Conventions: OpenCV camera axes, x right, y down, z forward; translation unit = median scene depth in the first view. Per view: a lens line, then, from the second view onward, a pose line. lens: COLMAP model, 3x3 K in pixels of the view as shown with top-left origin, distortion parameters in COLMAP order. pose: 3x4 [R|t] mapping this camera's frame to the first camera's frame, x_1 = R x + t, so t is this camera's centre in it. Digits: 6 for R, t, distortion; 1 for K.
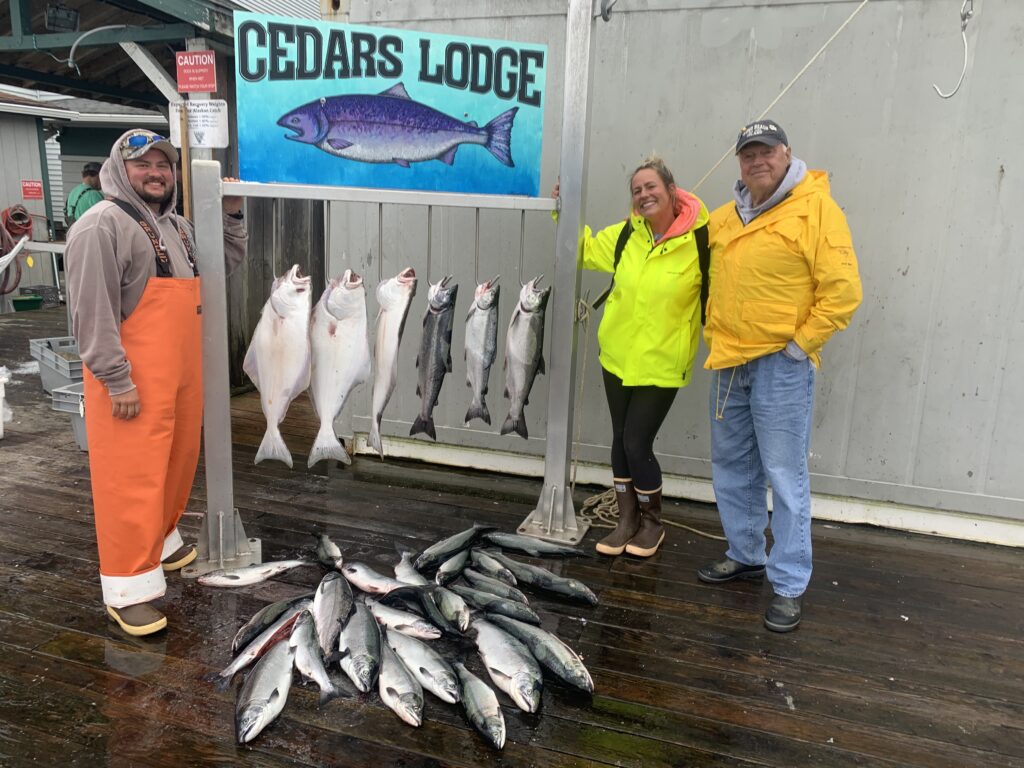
lens RADIAL K [[765.1, 0, 605.6], [0, 765.1, 391.9], [0, 0, 1]] dist [-0.054505, -0.016063]
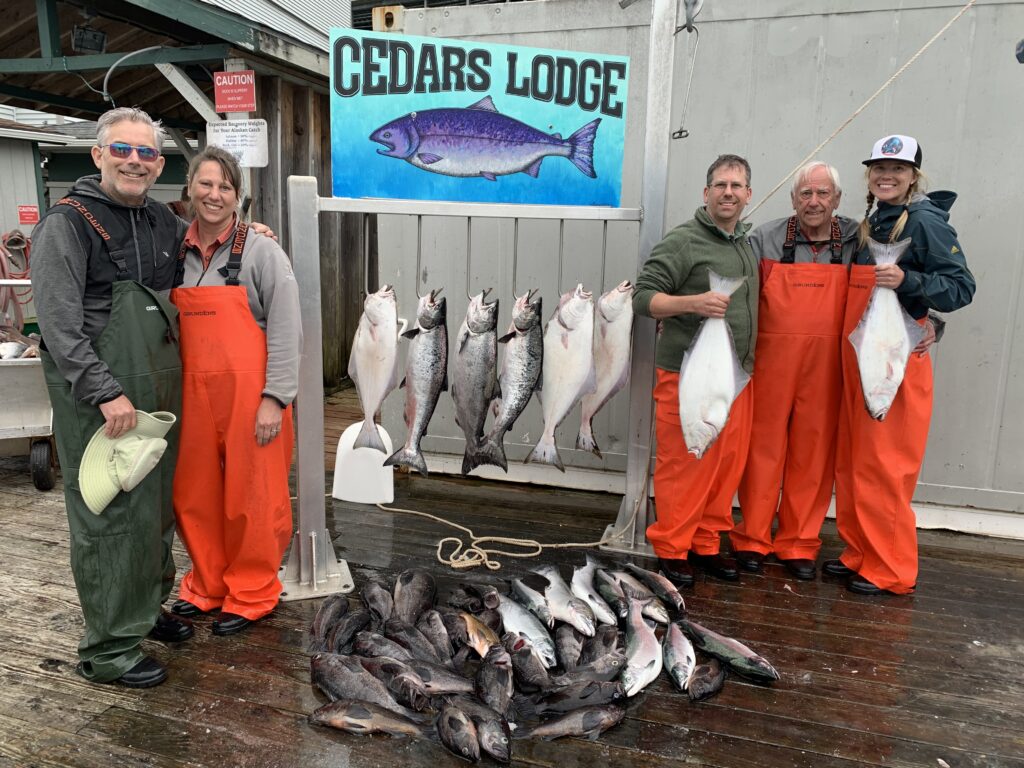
lens RADIAL K [[765.1, 0, 510.4], [0, 765.1, 382.0], [0, 0, 1]] dist [-0.054505, -0.016063]
pose [[0.999486, -0.022509, -0.022822, -0.219681], [0.021745, 0.999212, -0.033203, 0.001505], [0.023552, 0.032690, 0.999188, 0.010378]]
